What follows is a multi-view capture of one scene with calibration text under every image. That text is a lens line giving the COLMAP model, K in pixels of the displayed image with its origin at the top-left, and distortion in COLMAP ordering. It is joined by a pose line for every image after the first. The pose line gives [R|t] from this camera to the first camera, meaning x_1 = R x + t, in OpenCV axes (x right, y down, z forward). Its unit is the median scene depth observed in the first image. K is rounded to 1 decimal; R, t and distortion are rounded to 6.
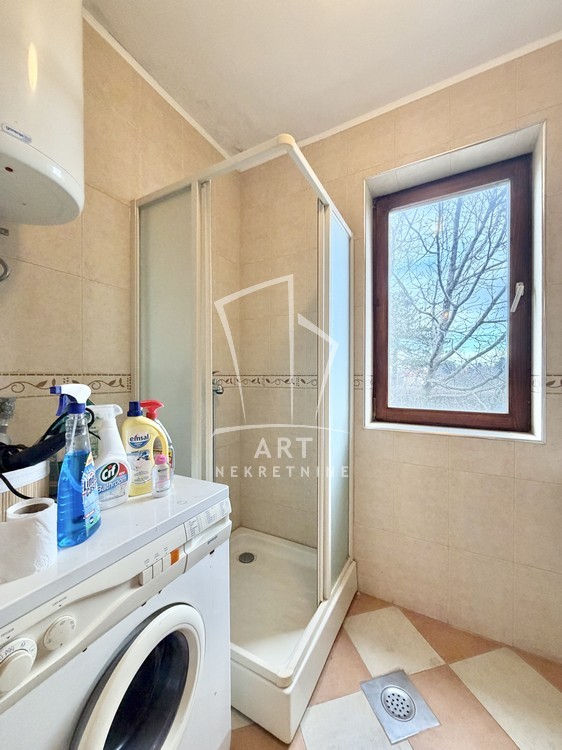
lens RADIAL K [[296.9, 0, 279.5], [0, 296.9, 377.1], [0, 0, 1]] dist [-0.000407, 0.000068]
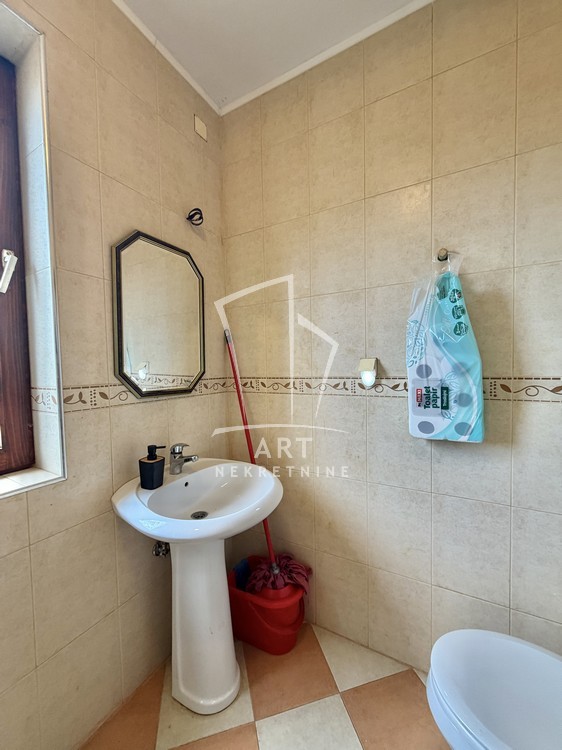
lens RADIAL K [[296.9, 0, 279.5], [0, 296.9, 377.1], [0, 0, 1]] dist [-0.000407, 0.000068]
pose [[0.007374, -0.042865, 0.999054, 0.121007], [0.018691, 0.998912, 0.042721, -0.045343], [-0.999798, 0.018358, 0.008167, 0.351844]]
